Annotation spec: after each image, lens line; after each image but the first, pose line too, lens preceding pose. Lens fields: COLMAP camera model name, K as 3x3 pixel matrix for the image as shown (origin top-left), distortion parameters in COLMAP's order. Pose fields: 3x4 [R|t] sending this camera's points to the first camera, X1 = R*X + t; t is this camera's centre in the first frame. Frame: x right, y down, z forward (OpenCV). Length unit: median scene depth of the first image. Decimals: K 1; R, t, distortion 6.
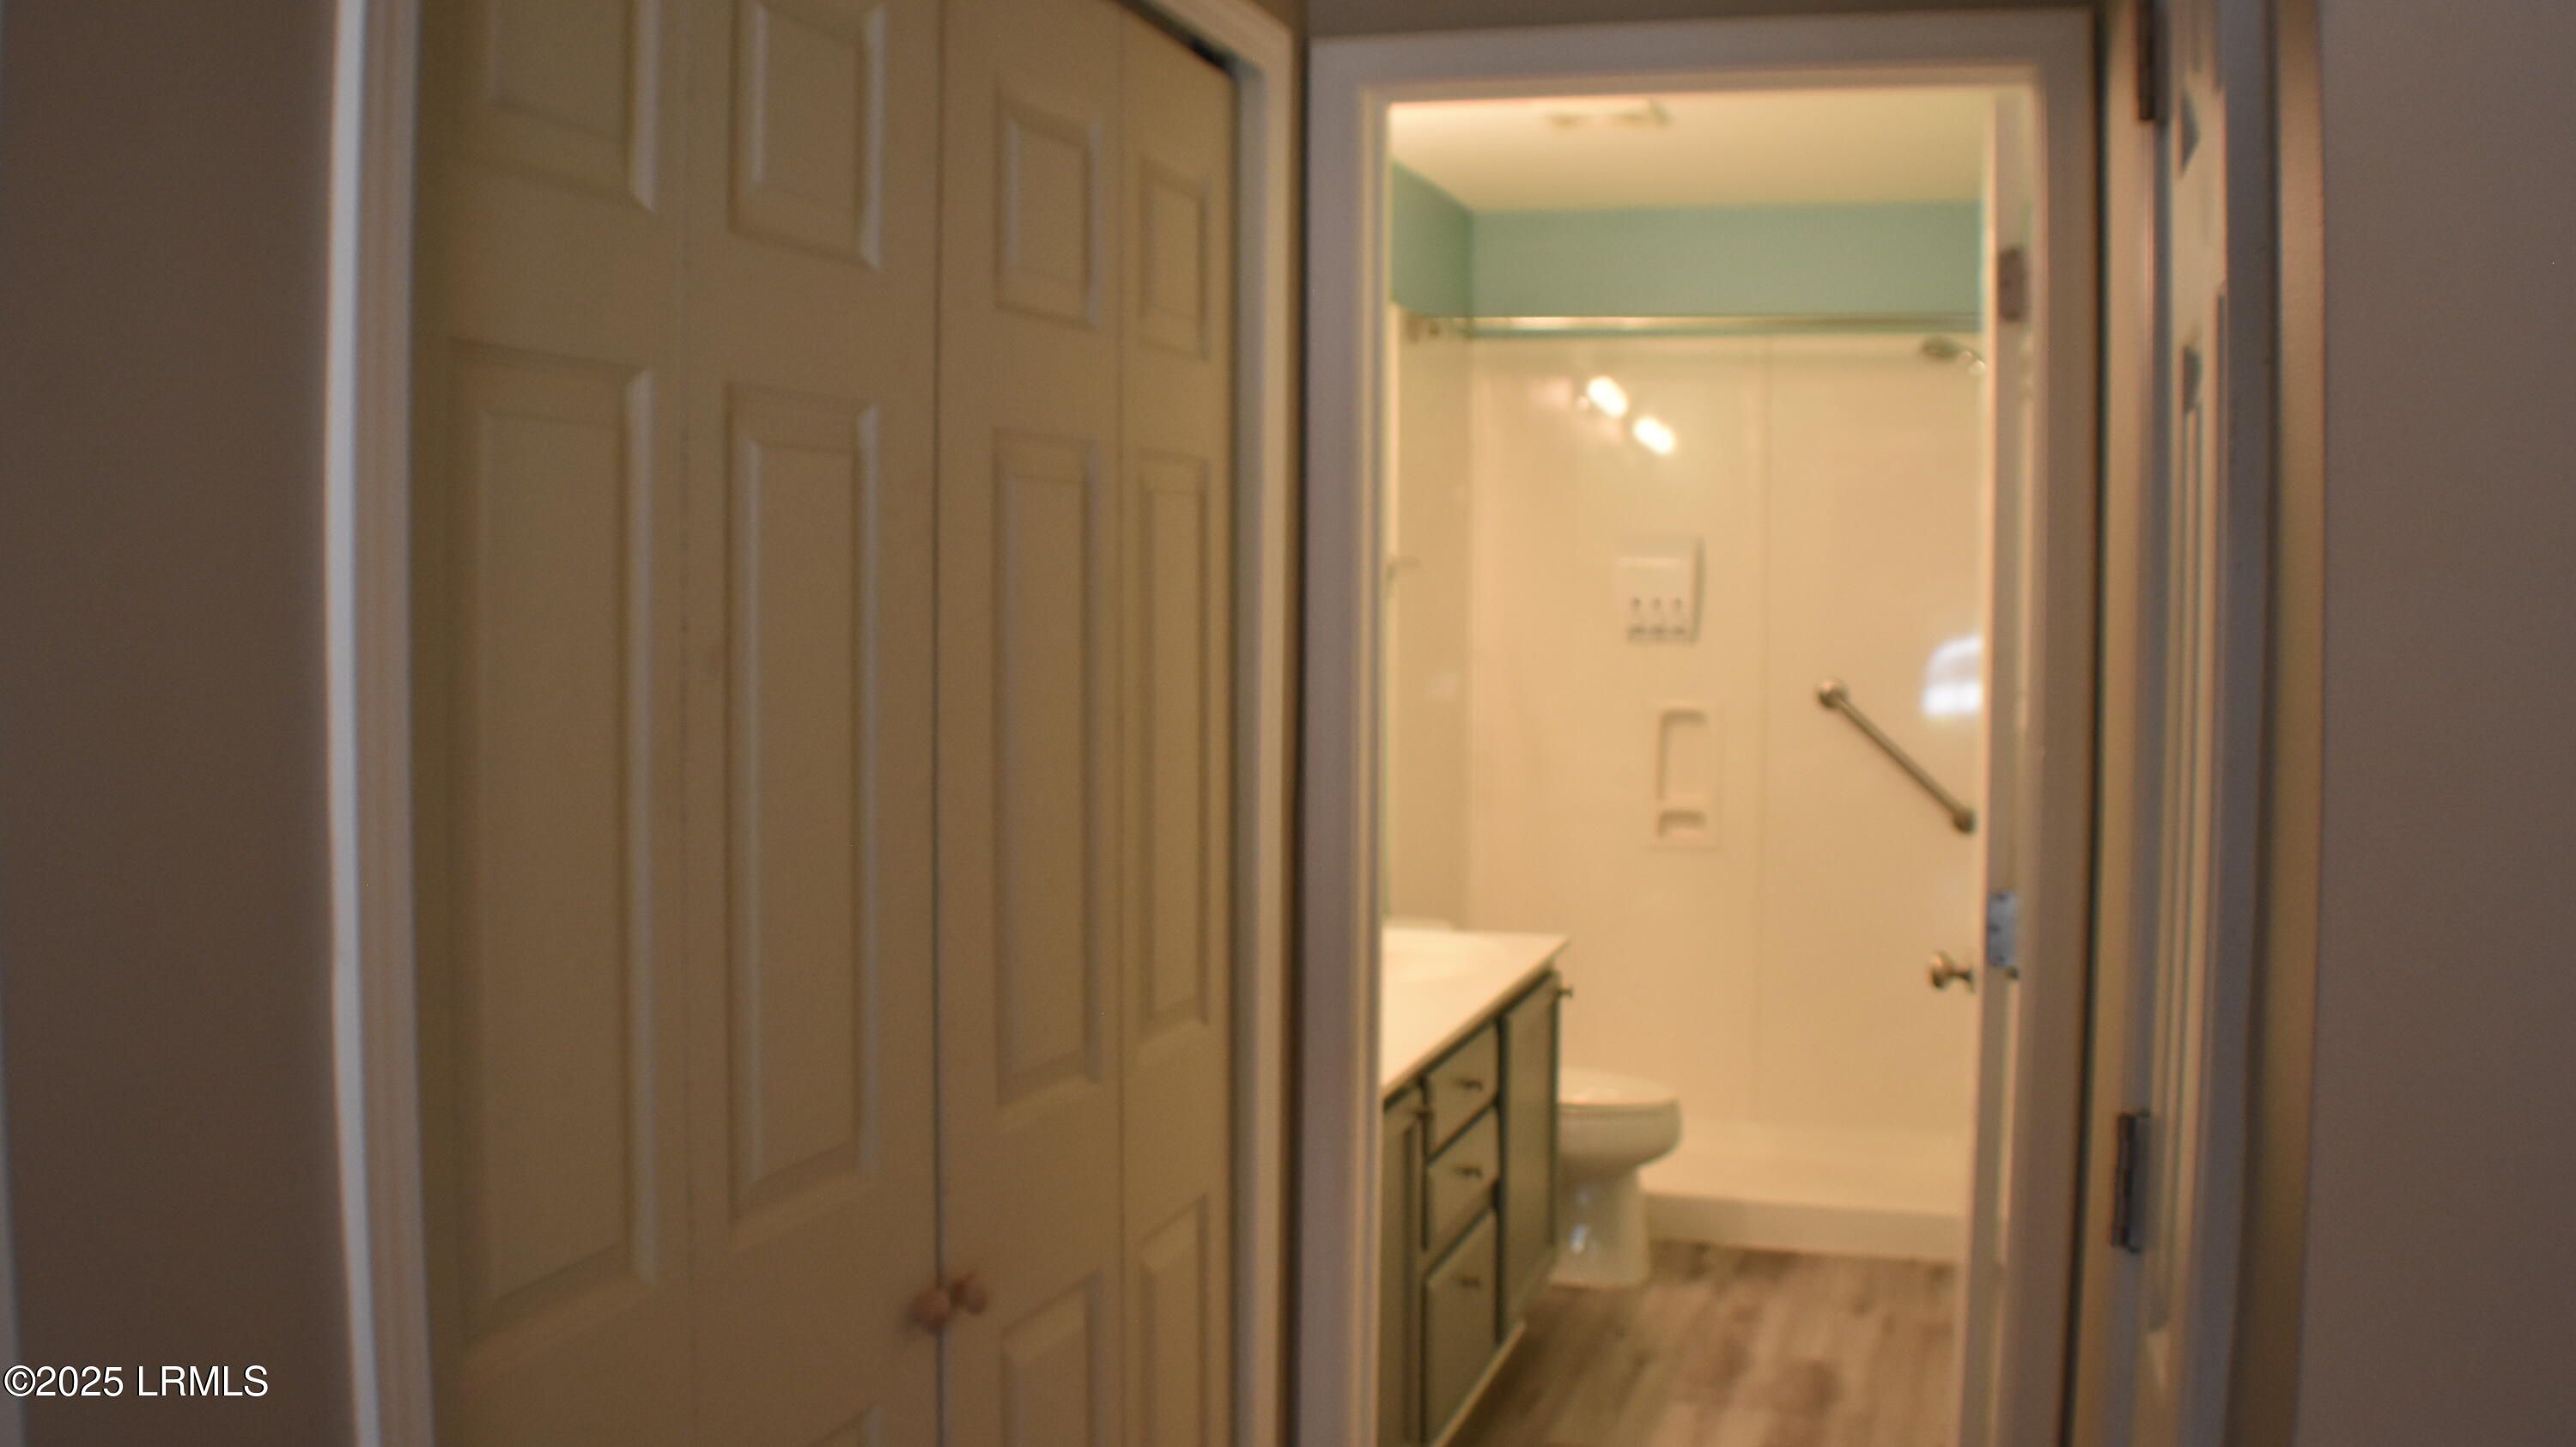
lens RADIAL K [[2479.2, 0, 1288.0], [0, 2479.2, 723.5], [0, 0, 1]] dist [-0.209362, 0.024319]
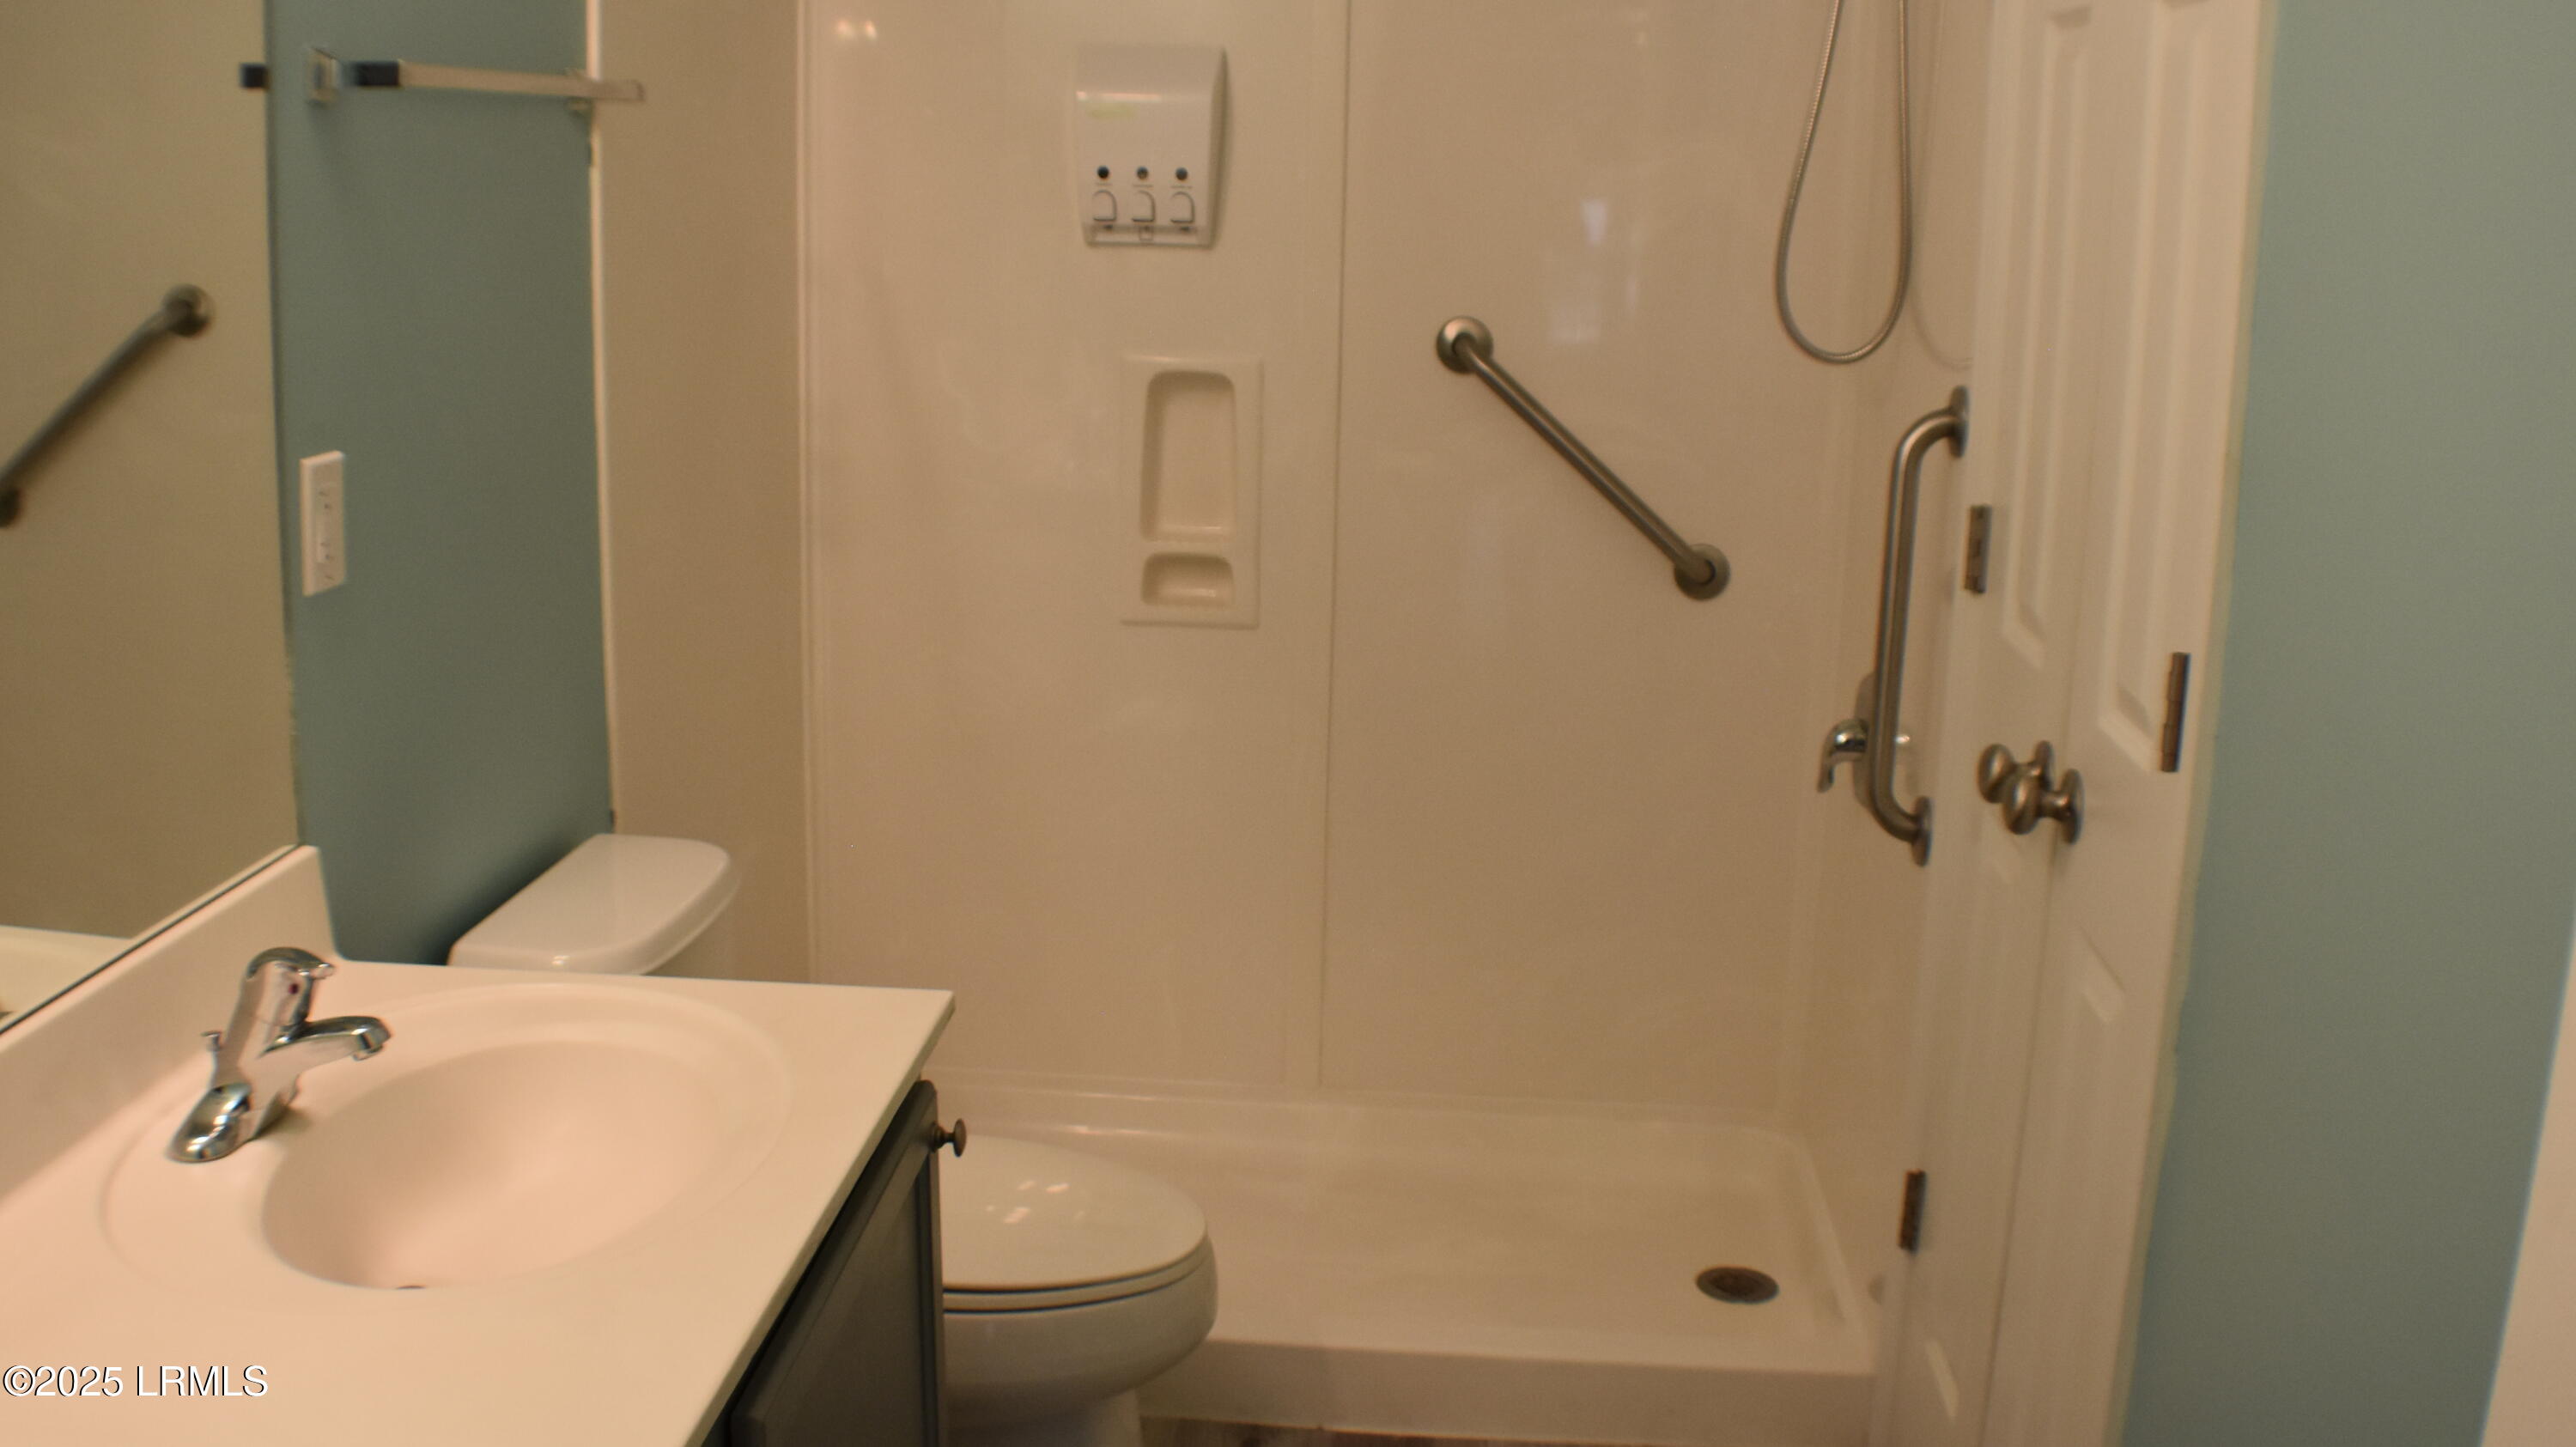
lens RADIAL K [[2479.2, 0, 1288.0], [0, 2479.2, 723.5], [0, 0, 1]] dist [-0.209362, 0.024319]
pose [[0.976955, -0.036285, 0.210337, 0.064999], [-0.003506, 0.982584, 0.185786, -0.030565], [-0.213415, -0.182242, 0.959813, 0.465339]]
